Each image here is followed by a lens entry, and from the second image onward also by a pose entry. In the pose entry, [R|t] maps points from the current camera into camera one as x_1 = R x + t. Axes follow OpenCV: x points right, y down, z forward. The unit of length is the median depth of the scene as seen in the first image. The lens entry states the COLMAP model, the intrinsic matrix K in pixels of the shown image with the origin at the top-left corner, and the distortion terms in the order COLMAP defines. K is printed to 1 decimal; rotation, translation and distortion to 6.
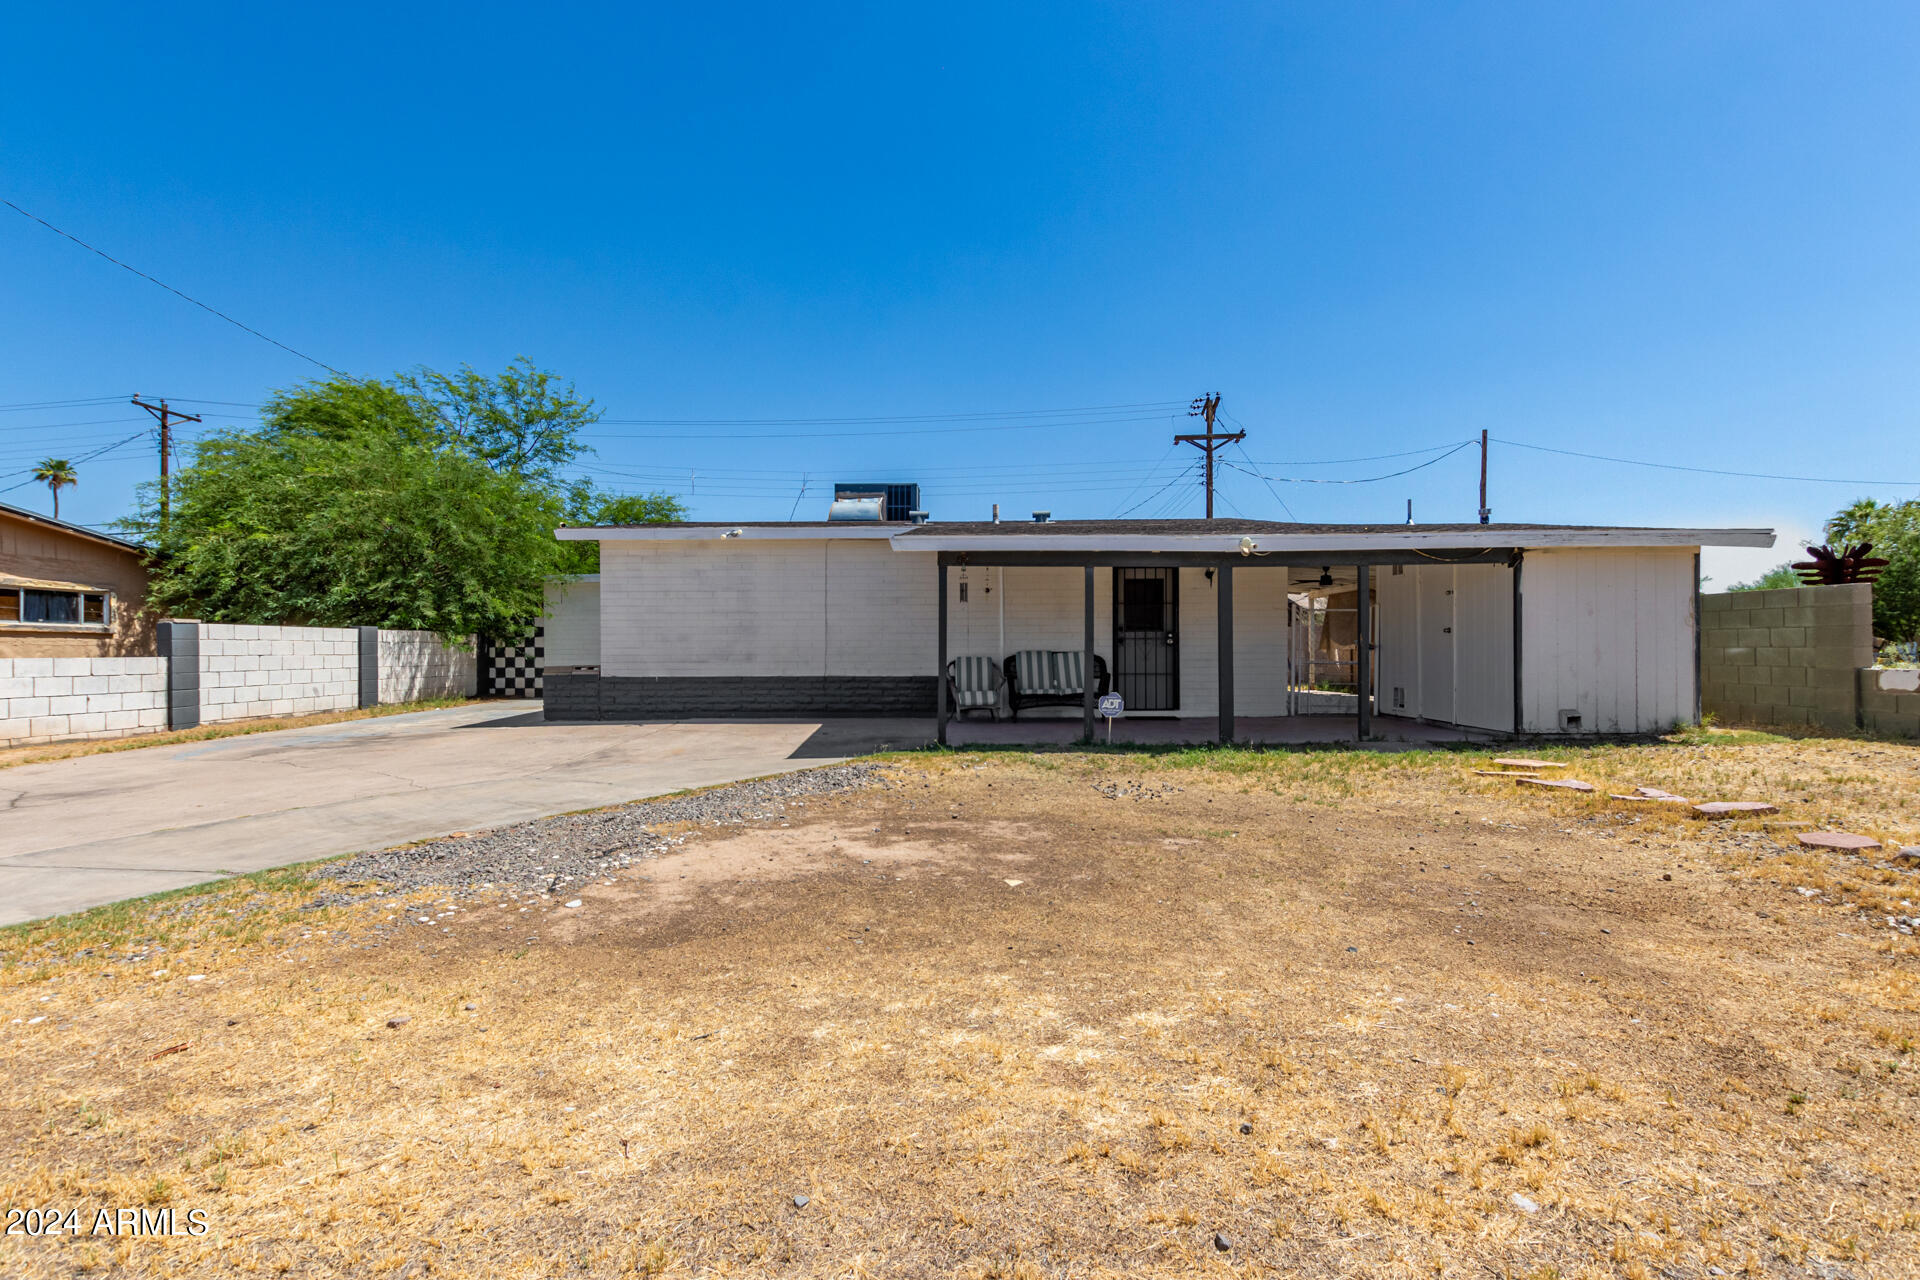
lens RADIAL K [[832.0, 0, 954.1], [0, 832.0, 644.1], [0, 0, 1]] dist [0.001035, -0.001580]
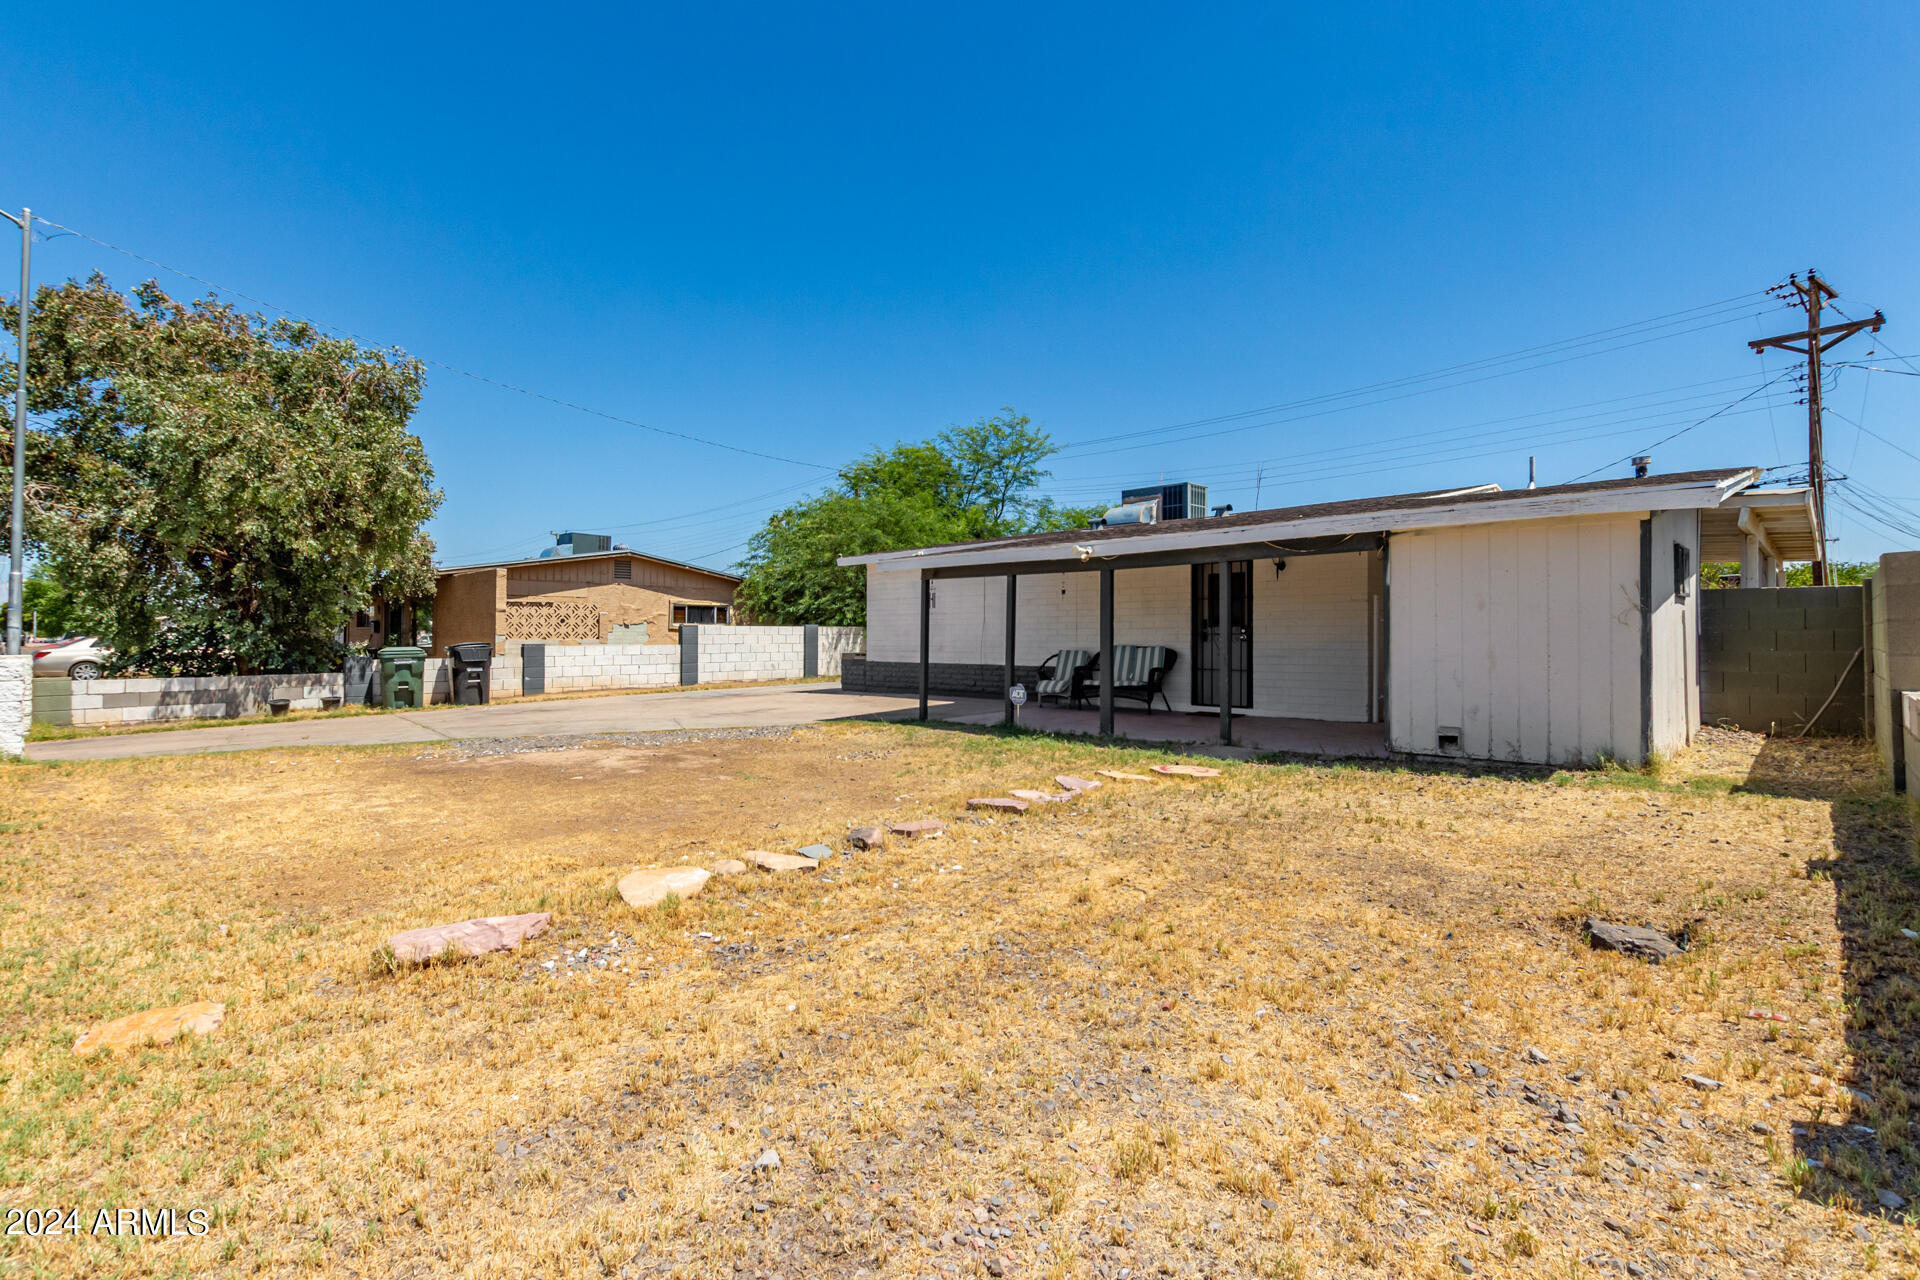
lens RADIAL K [[832.0, 0, 972.1], [0, 832.0, 632.2], [0, 0, 1]] dist [0.001035, -0.001580]
pose [[0.751343, -0.001084, -0.659911, 0.653626], [0.002583, 0.999996, 0.001298, -0.010915], [0.659907, -0.002680, 0.751342, 0.060754]]
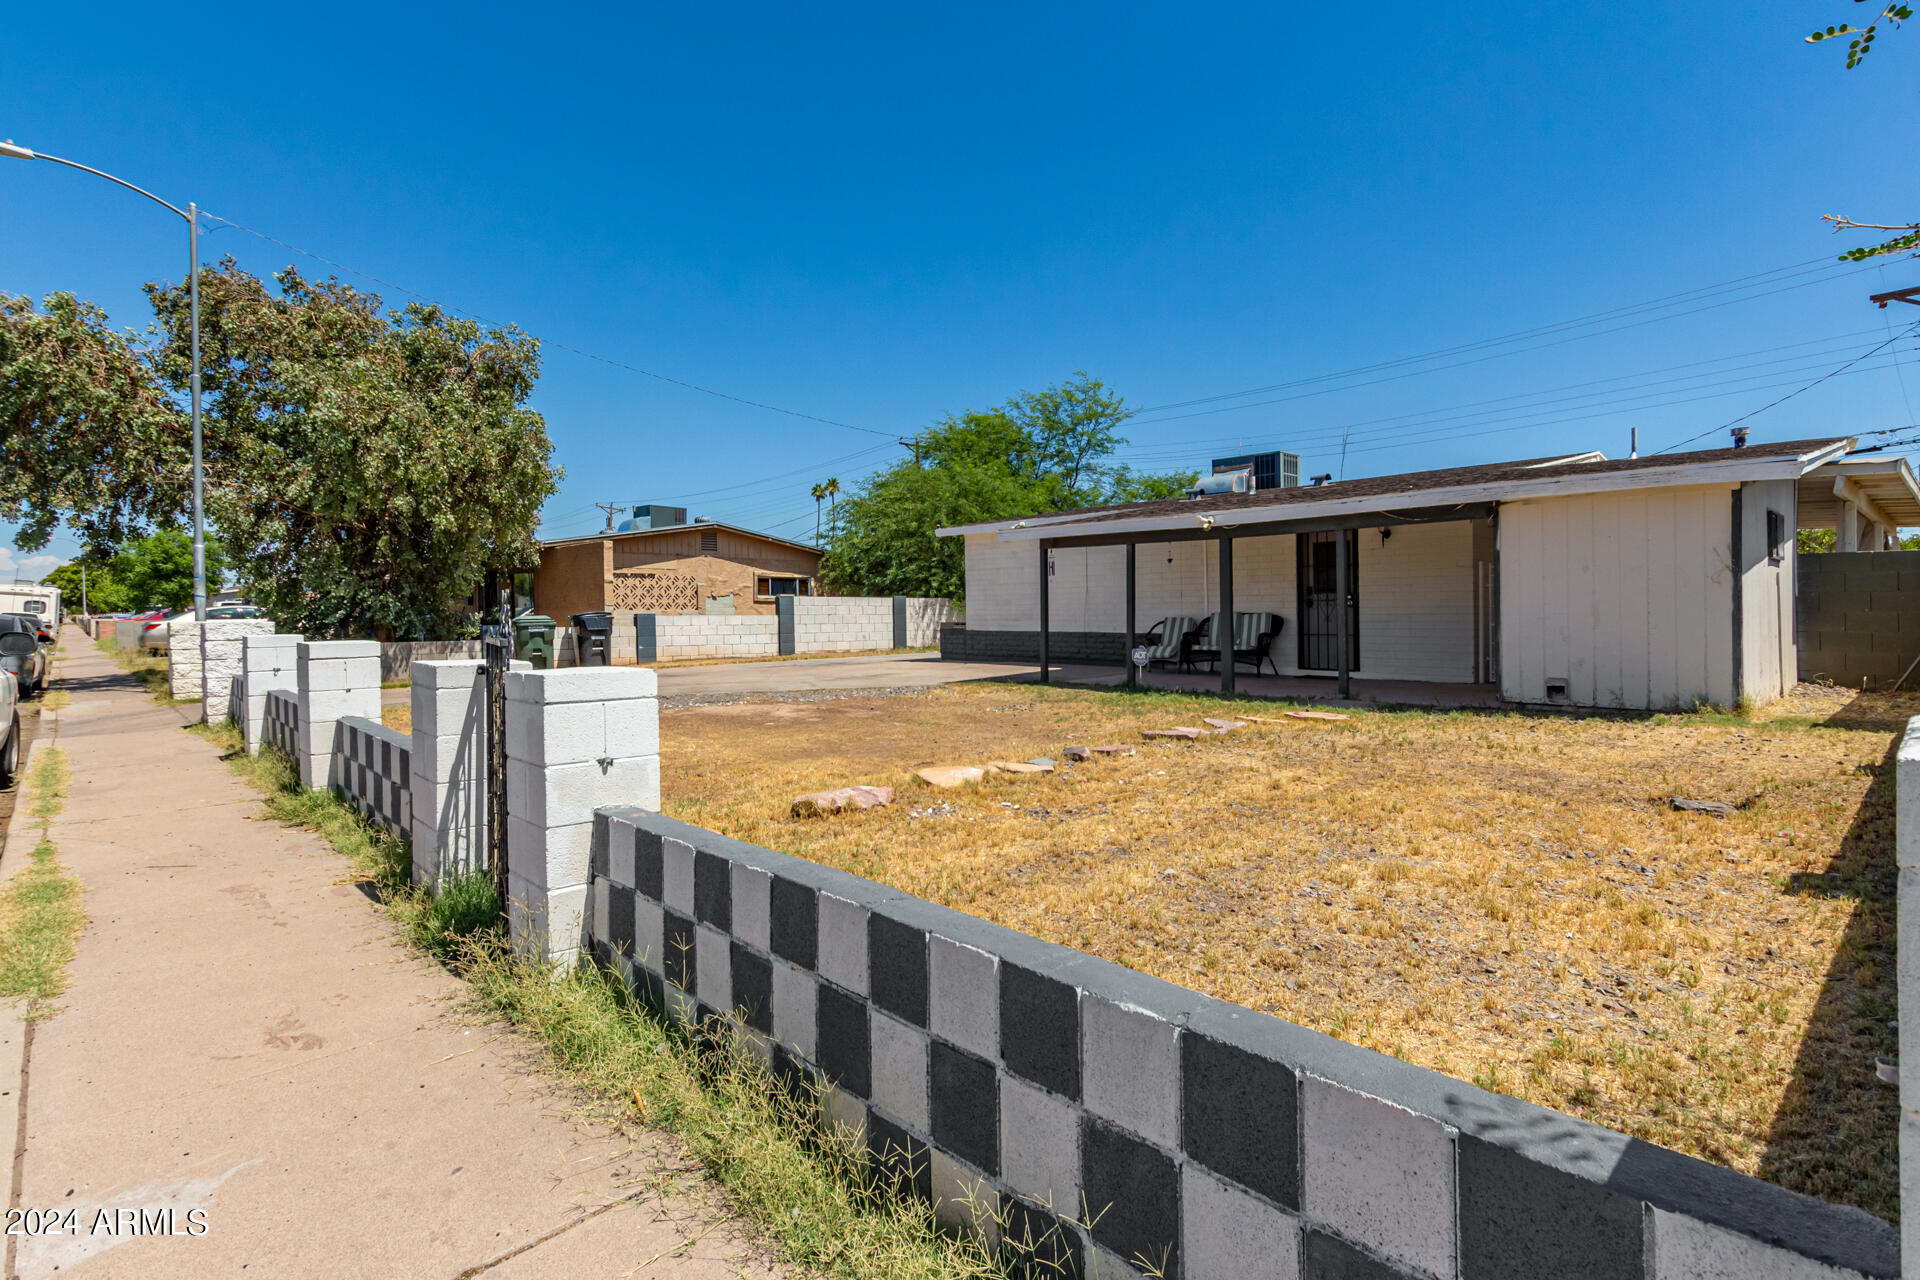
lens RADIAL K [[883.0, 0, 1004.7], [0, 883.0, 604.5], [0, 0, 1]] dist [0.007488, -0.002673]
pose [[0.731480, -0.005240, -0.681843, 0.673949], [0.004932, 0.999985, -0.002395, -0.000741], [0.681845, -0.001611, 0.731495, -0.066678]]
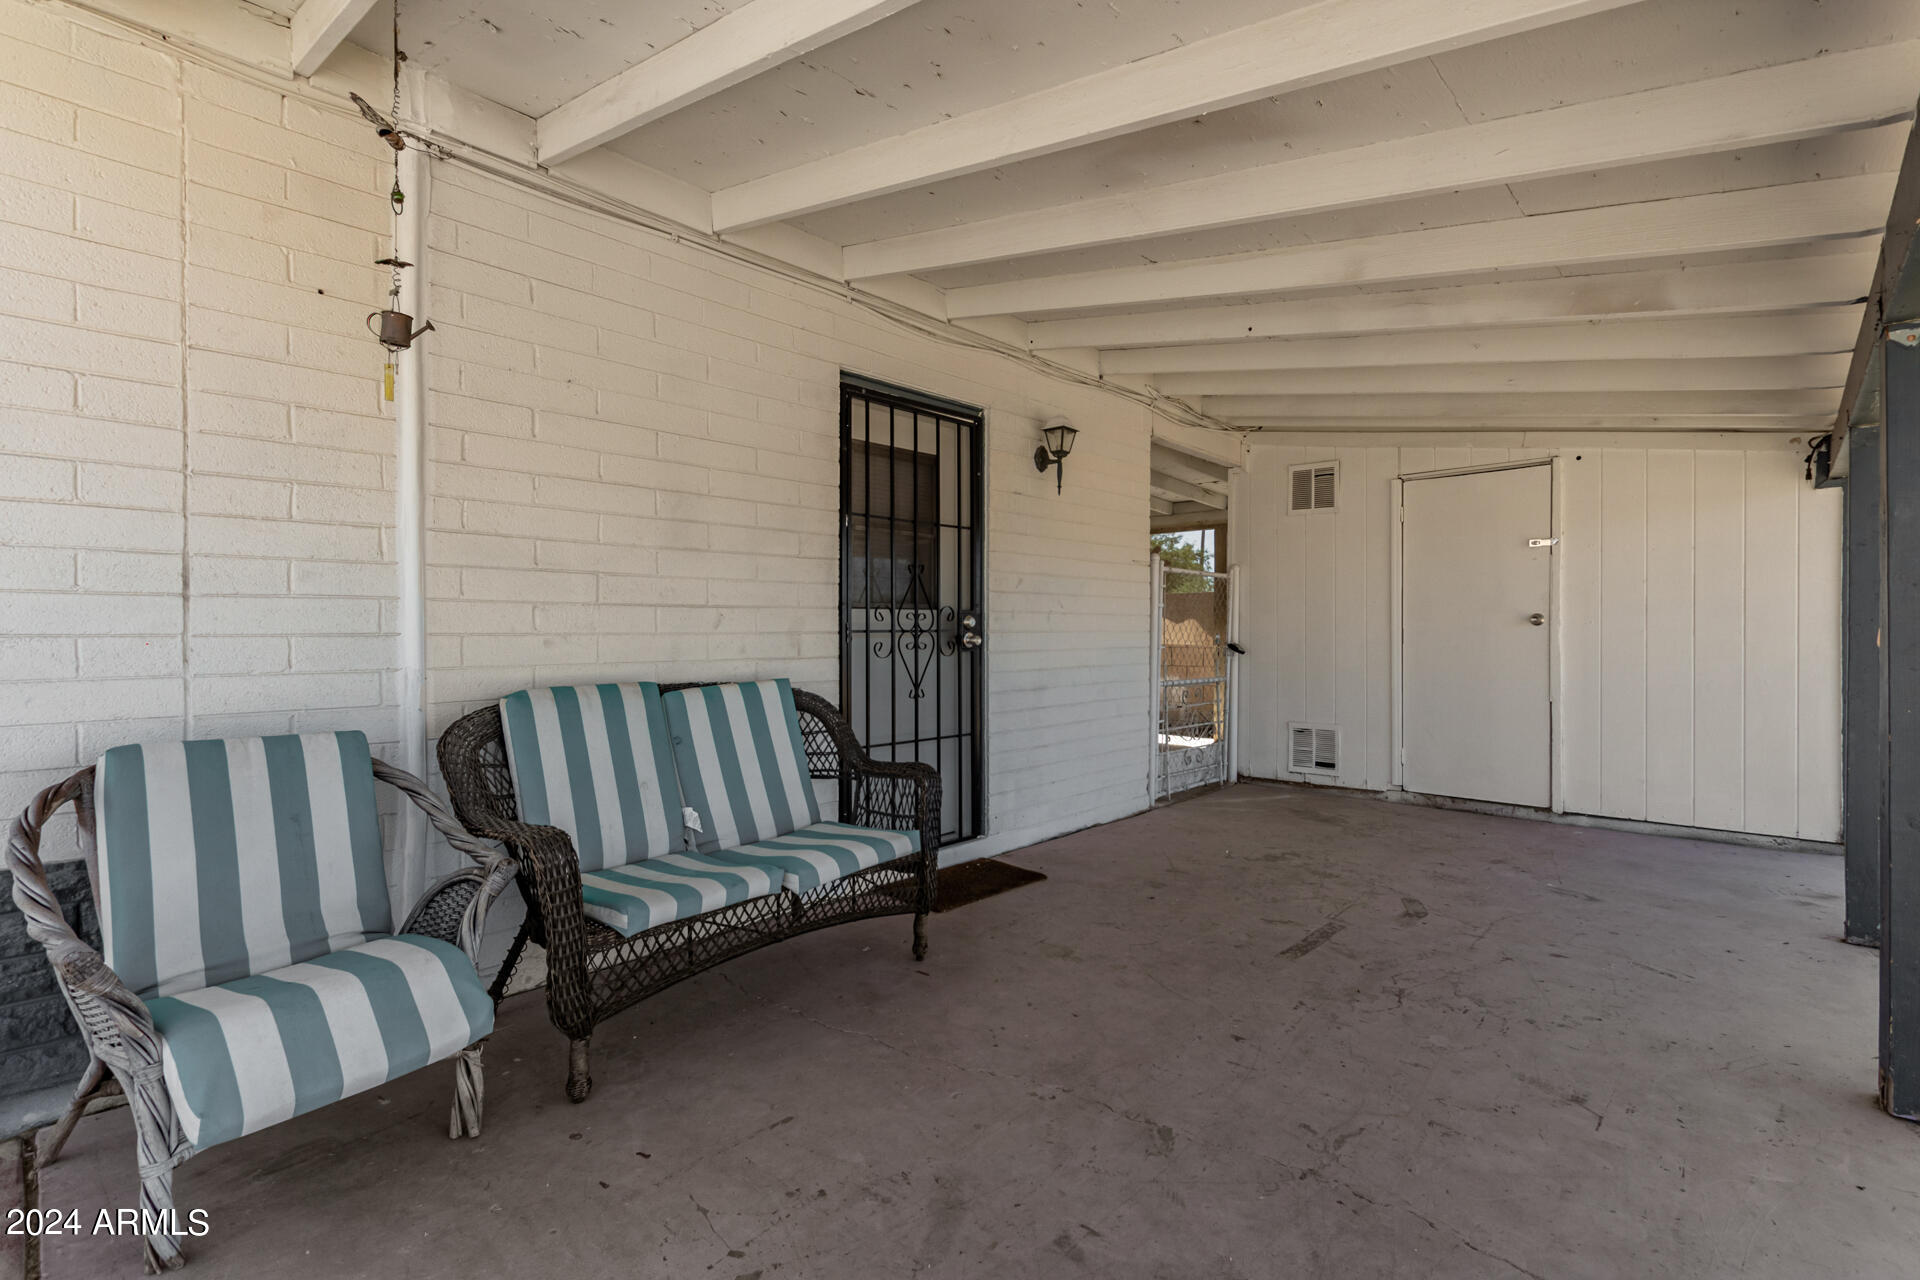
lens RADIAL K [[883.0, 0, 964.3], [0, 883.0, 628.8], [0, 0, 1]] dist [0.007488, -0.002673]
pose [[0.638934, 0.005285, 0.769243, -0.020690], [-0.008865, 0.999961, 0.000493, -0.007735], [-0.769210, -0.007134, 0.638956, 0.758865]]
